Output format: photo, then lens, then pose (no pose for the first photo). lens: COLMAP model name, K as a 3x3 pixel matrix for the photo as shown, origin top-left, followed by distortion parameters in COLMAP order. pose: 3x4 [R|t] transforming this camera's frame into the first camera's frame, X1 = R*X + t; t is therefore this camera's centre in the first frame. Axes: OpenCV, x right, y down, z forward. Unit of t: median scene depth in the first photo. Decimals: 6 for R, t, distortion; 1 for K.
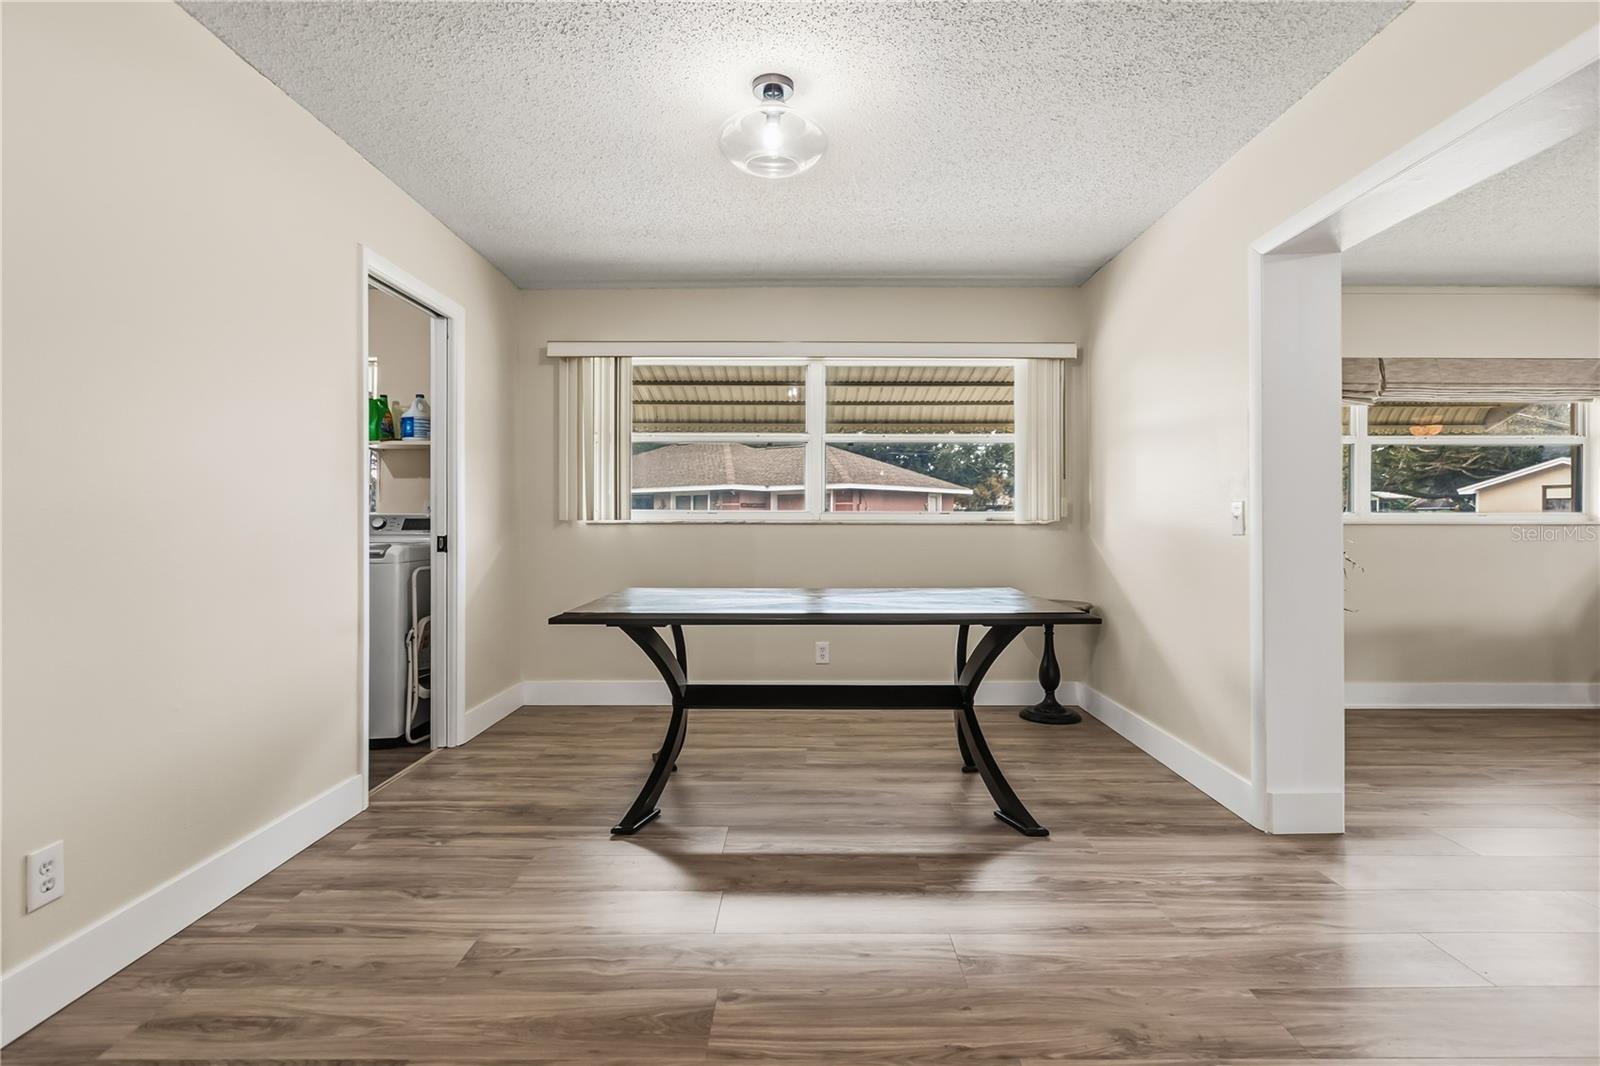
lens RADIAL K [[796.9, 0, 799.6], [0, 796.9, 521.9], [0, 0, 1]] dist [-0.017025, -0.000244]
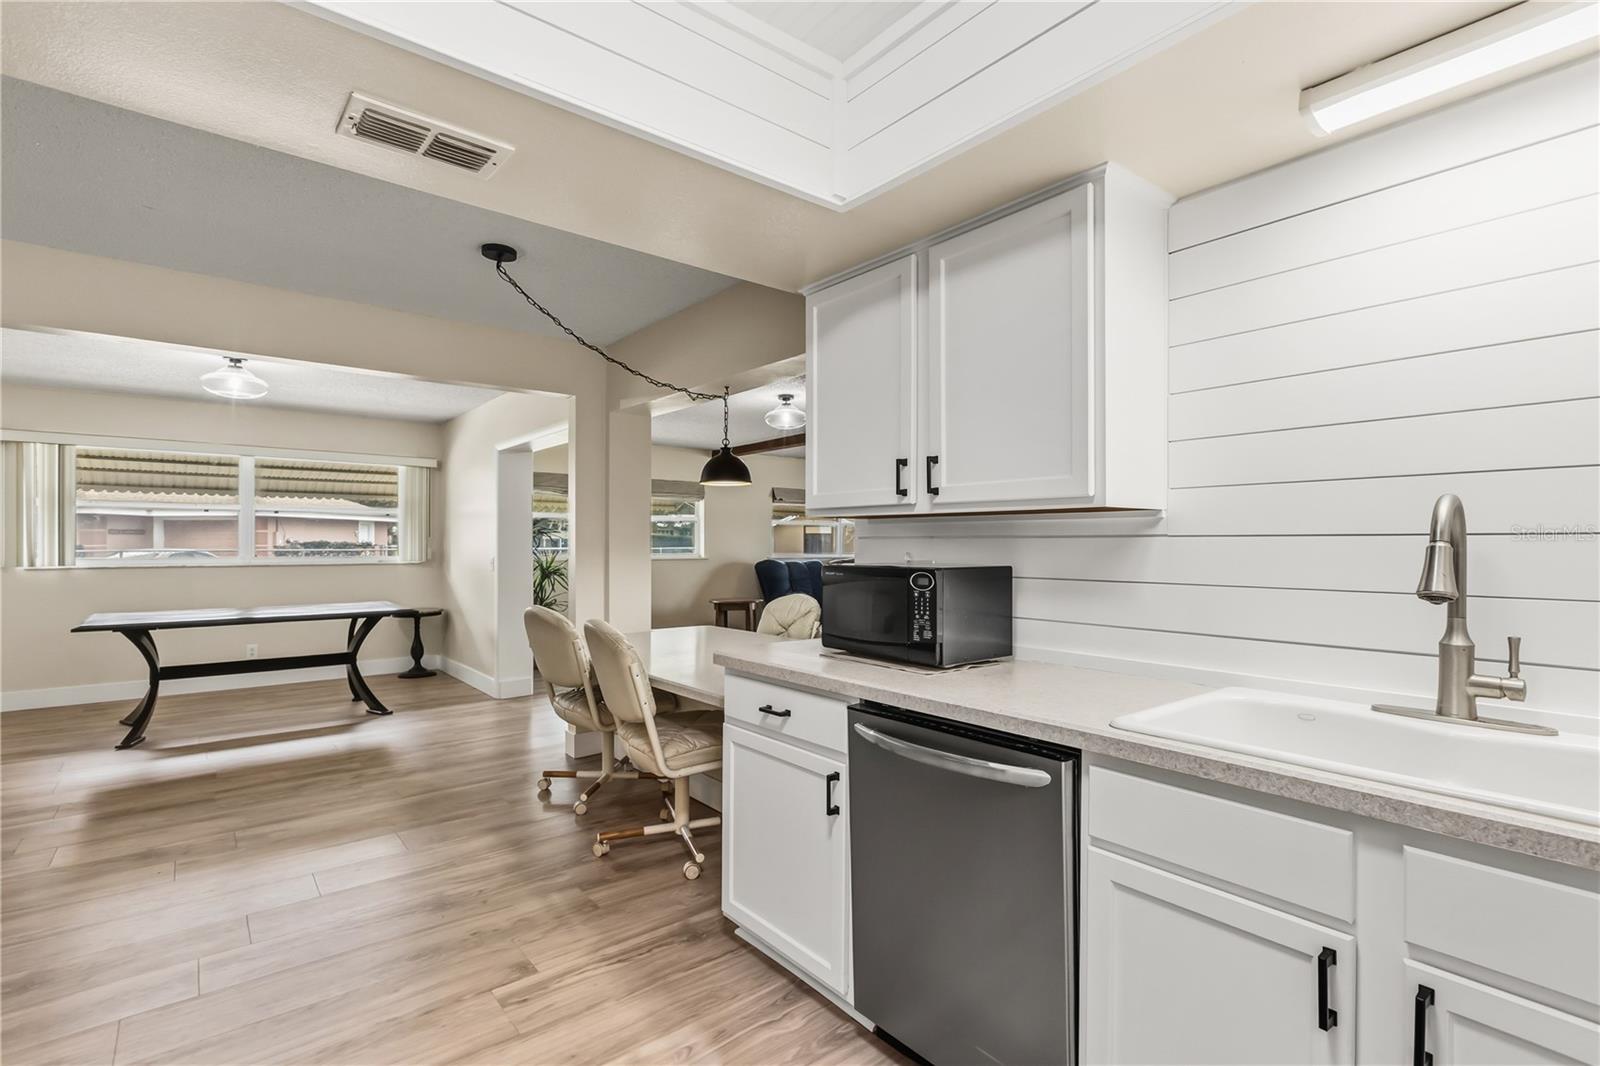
lens RADIAL K [[751.4, 0, 810.8], [0, 751.4, 540.3], [0, 0, 1]] dist [0.007564, -0.002936]
pose [[0.768471, 0.002035, 0.639882, -0.077159], [0.001677, 0.999985, -0.005195, -0.038796], [-0.639883, 0.005065, 0.768456, -0.813597]]
